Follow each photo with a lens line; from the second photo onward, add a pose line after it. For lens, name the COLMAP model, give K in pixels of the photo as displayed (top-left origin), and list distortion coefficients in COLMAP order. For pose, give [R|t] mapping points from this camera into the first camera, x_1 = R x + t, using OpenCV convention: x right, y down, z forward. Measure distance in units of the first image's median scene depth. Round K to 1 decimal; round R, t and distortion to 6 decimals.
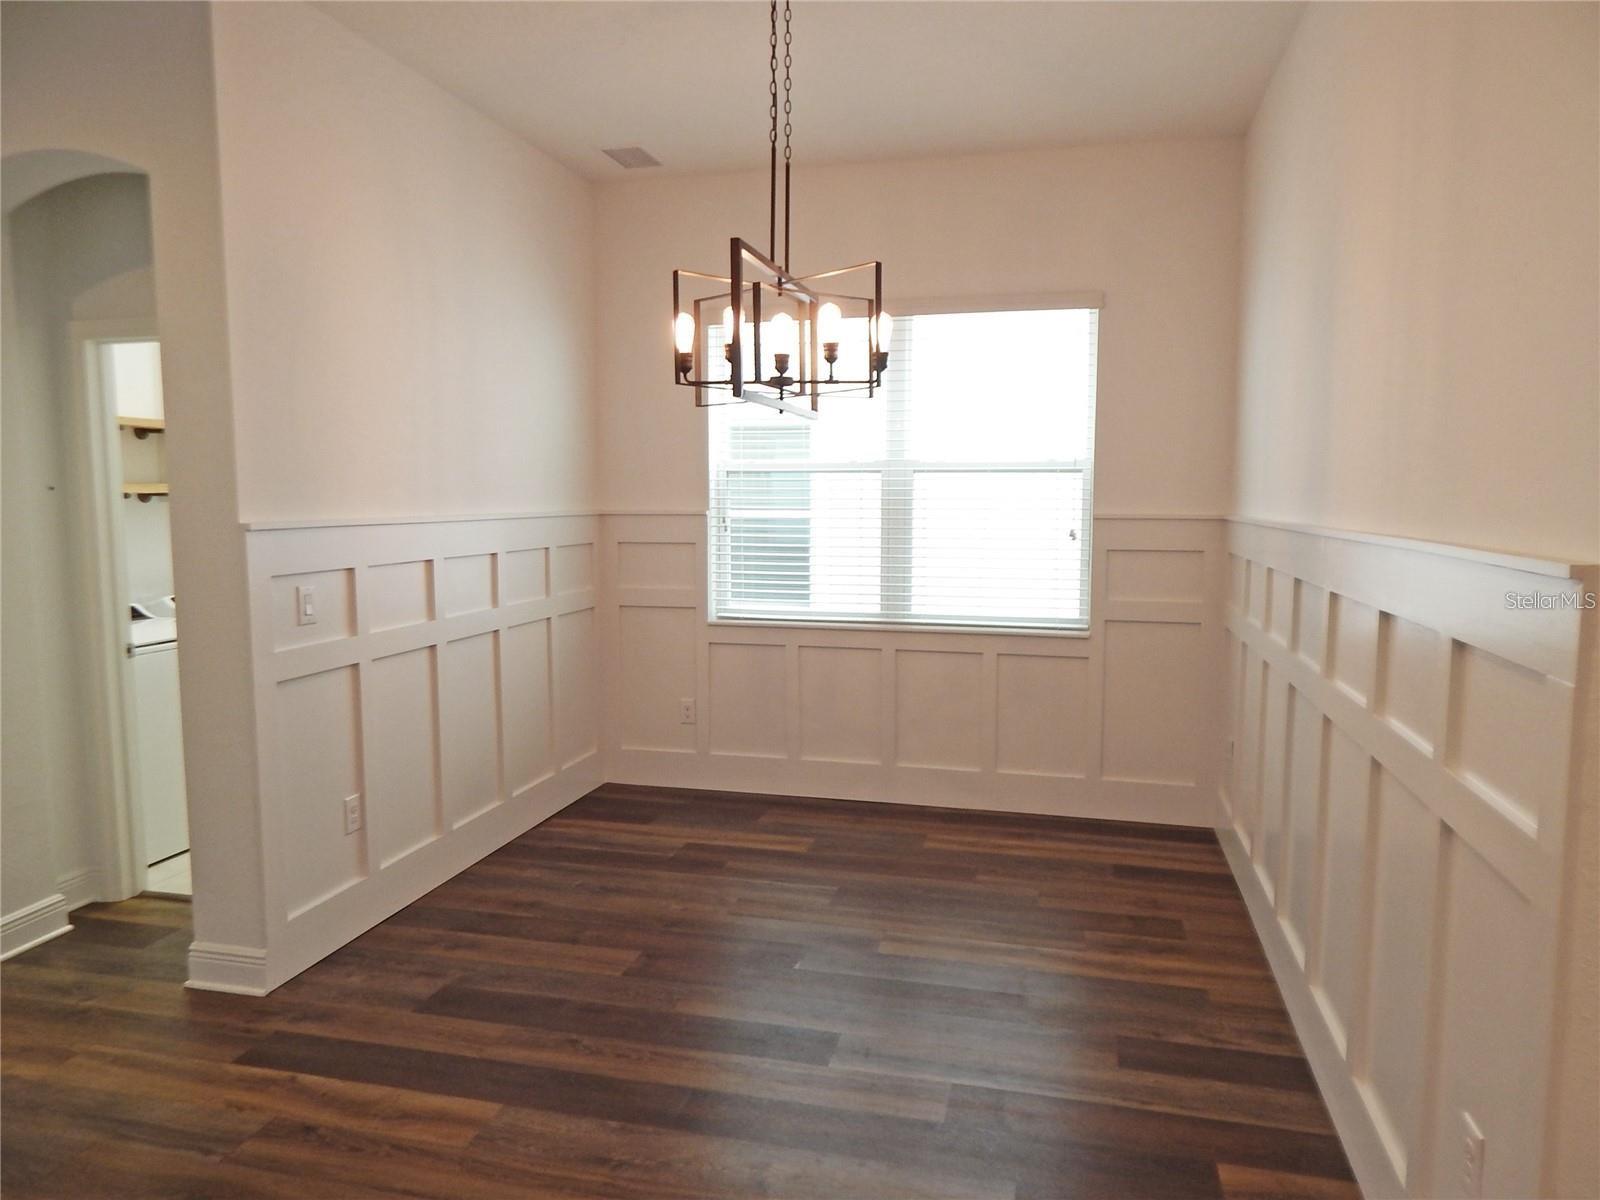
lens RADIAL K [[1066.8, 0, 801.3], [0, 1066.8, 591.8], [0, 0, 1]] dist [0.016636, -0.003417]
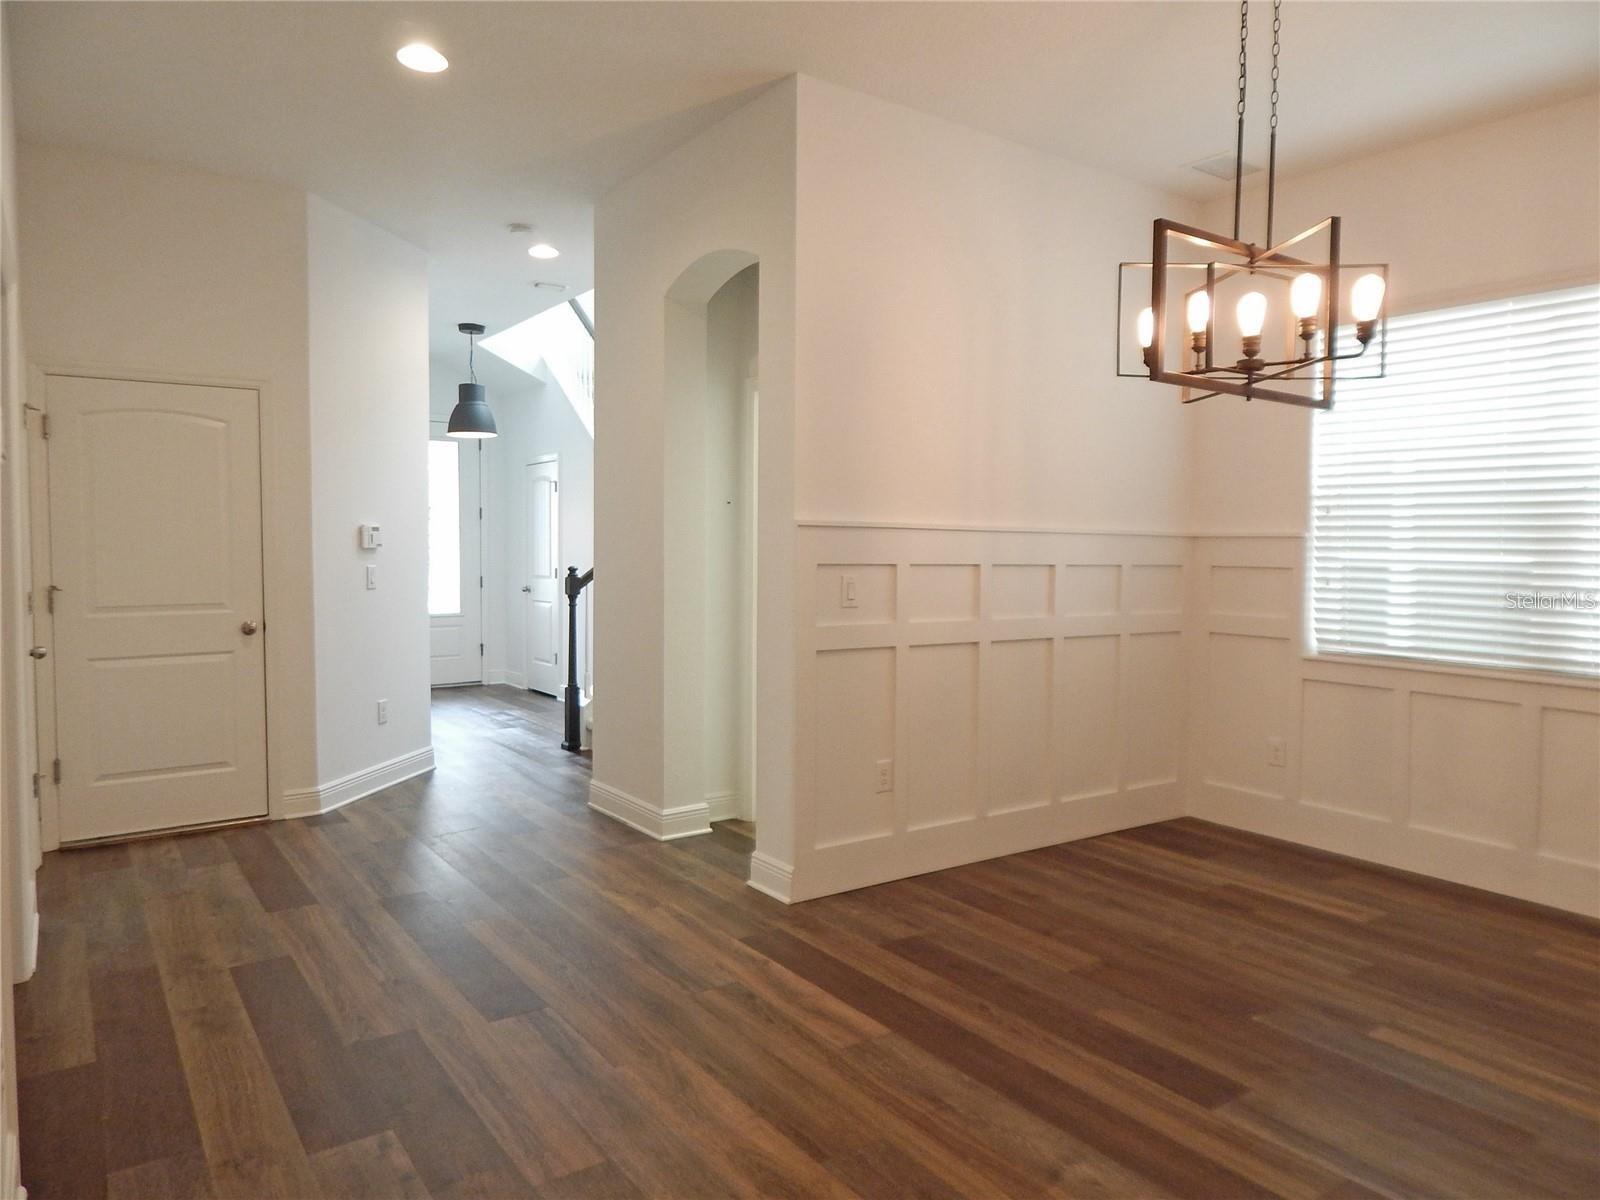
lens RADIAL K [[1059.5, 0, 807.9], [0, 1059.5, 594.3], [0, 0, 1]] dist [0.012399, -0.000249]
pose [[0.765608, 0.042932, -0.641874, 0.240440], [-0.076588, 0.996757, -0.024684, 0.043896], [0.638732, 0.068058, 0.766413, 0.051207]]
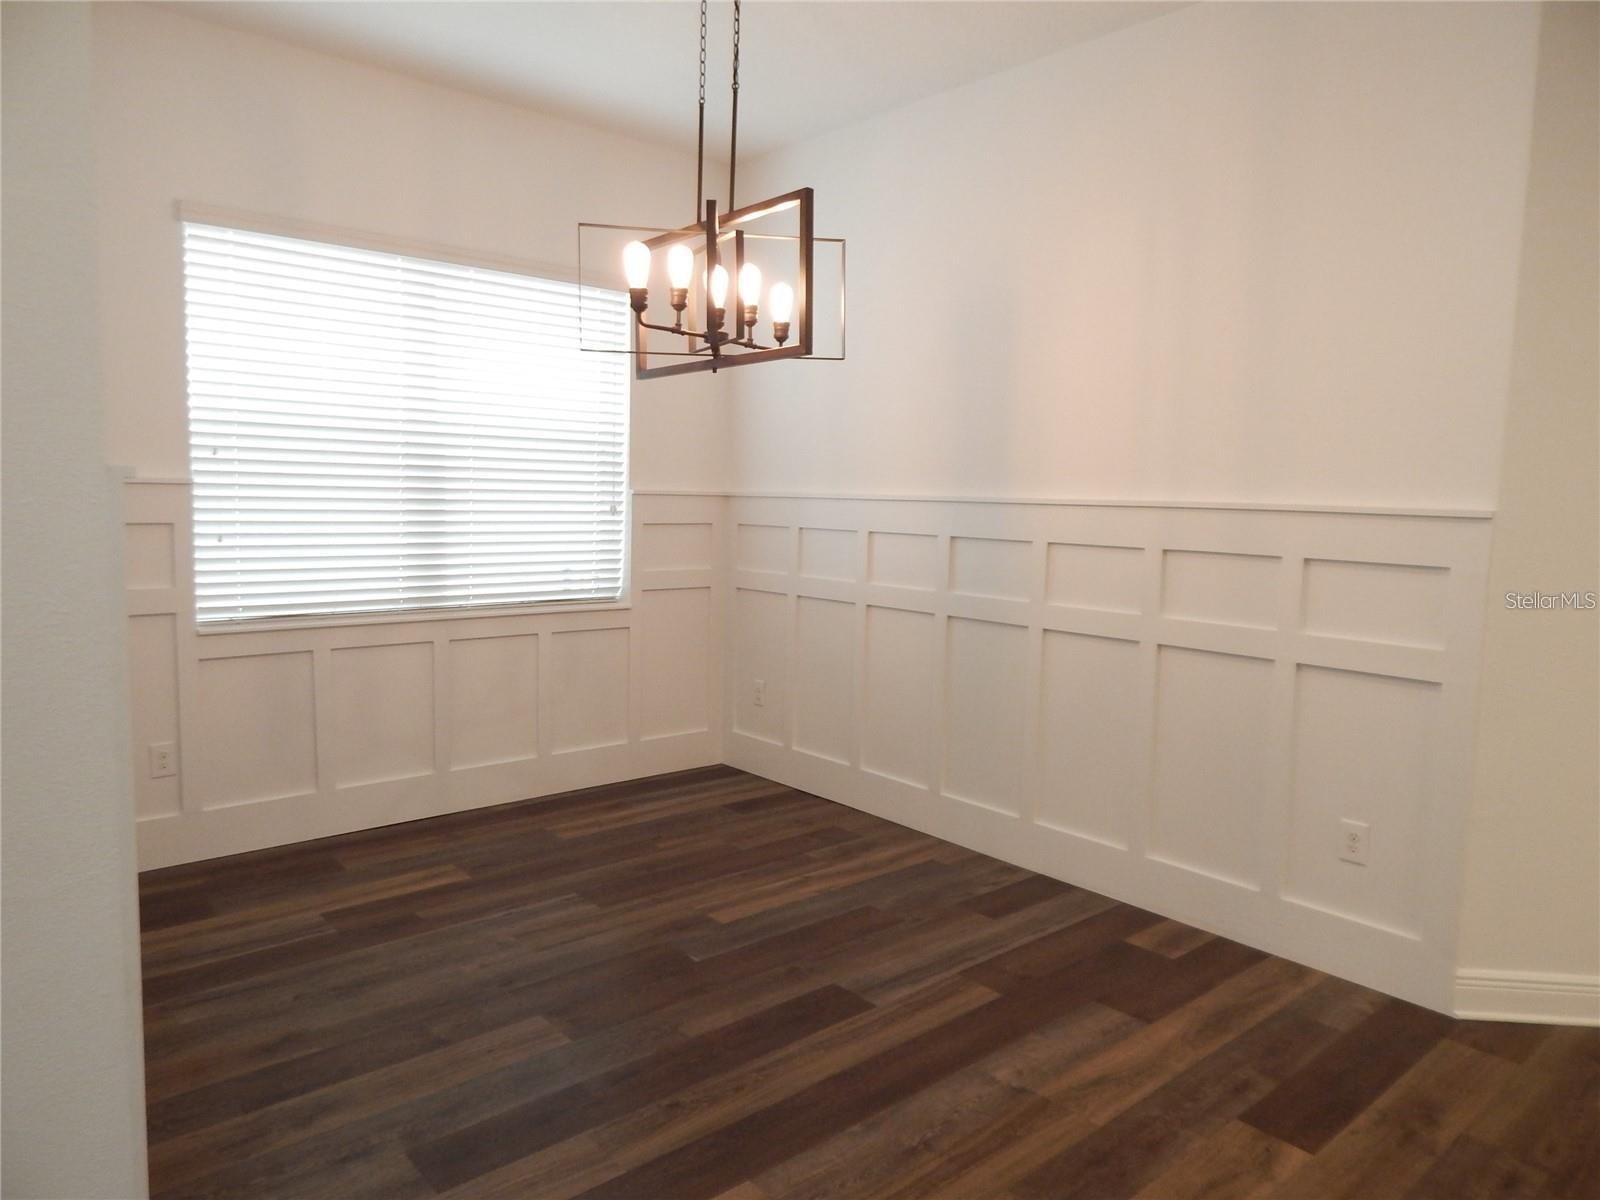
lens RADIAL K [[1059.7, 0, 823.5], [0, 1059.7, 586.8], [0, 0, 1]] dist [0.010684, 0.000182]
pose [[0.574442, -0.063009, 0.816116, -0.625032], [0.058915, 0.997630, 0.035555, -0.004294], [-0.816422, 0.027657, 0.576793, 0.326823]]
